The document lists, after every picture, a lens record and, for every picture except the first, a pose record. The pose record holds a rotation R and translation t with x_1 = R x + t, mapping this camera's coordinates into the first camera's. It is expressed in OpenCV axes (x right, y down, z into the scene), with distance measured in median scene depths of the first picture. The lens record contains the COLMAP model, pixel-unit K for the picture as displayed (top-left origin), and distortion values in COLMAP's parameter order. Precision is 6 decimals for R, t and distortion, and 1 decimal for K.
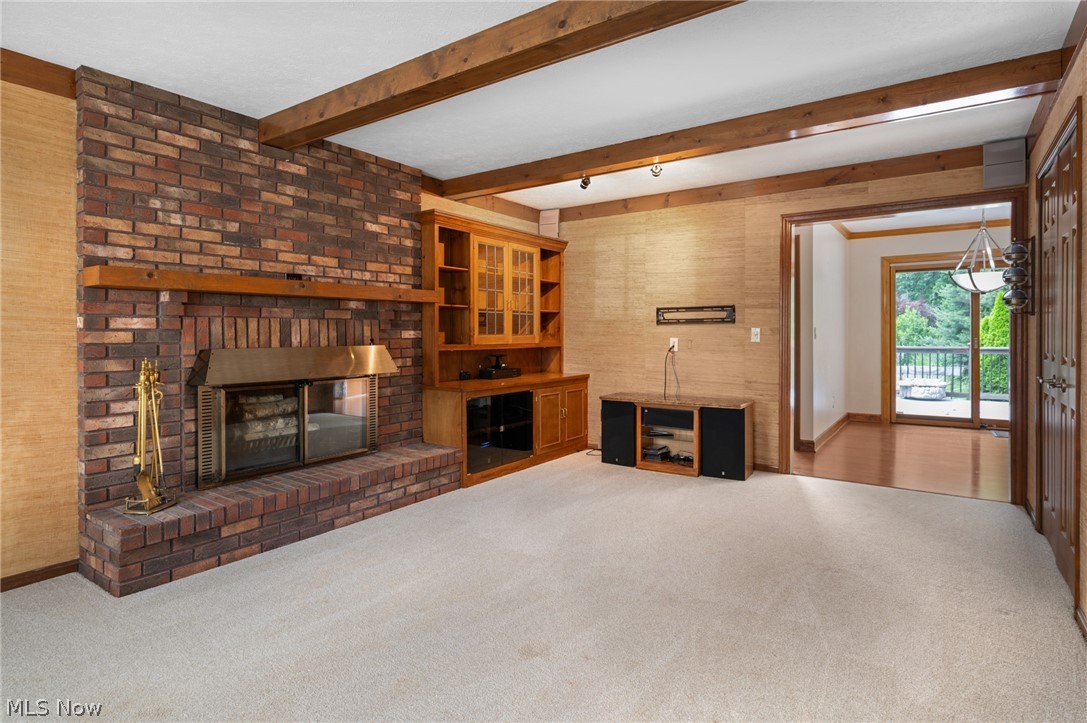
lens RADIAL K [[567.7, 0, 545.8], [0, 567.7, 334.6], [0, 0, 1]] dist [-0.001962, -0.000535]
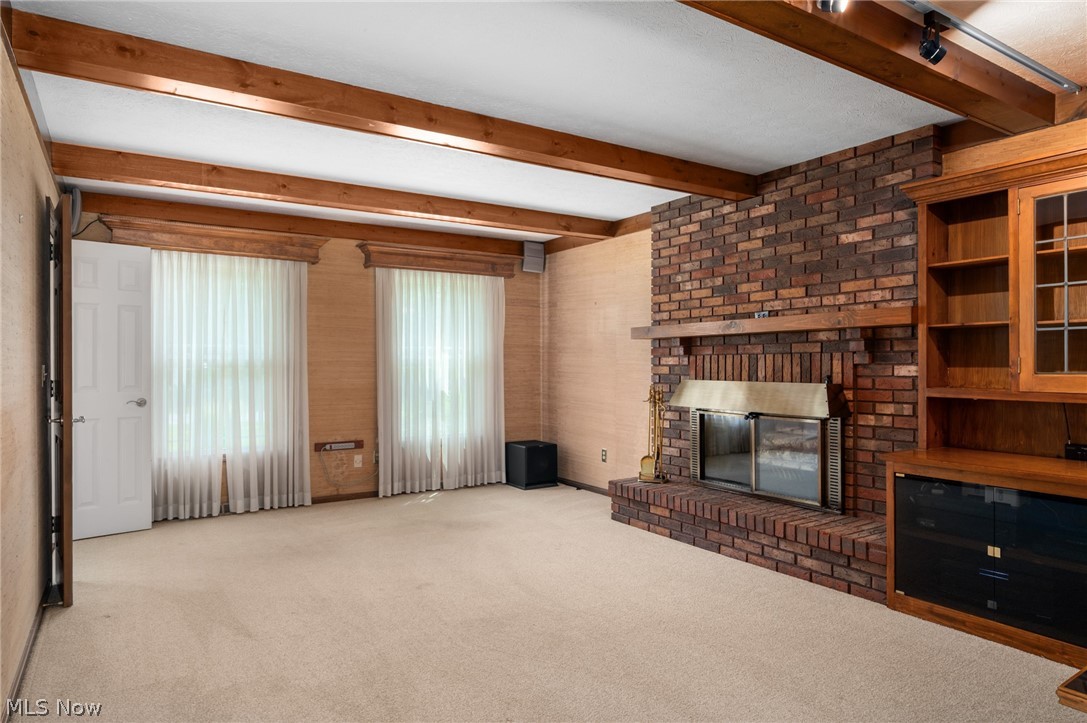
lens RADIAL K [[653.6, 0, 543.5], [0, 653.6, 361.5], [0, 0, 1]] dist [0.000419, 0.000113]
pose [[-0.370017, -0.000018, -0.929025, 0.815627], [0.000943, 0.999999, -0.000395, -0.014501], [0.929024, -0.001022, -0.370017, 1.059126]]
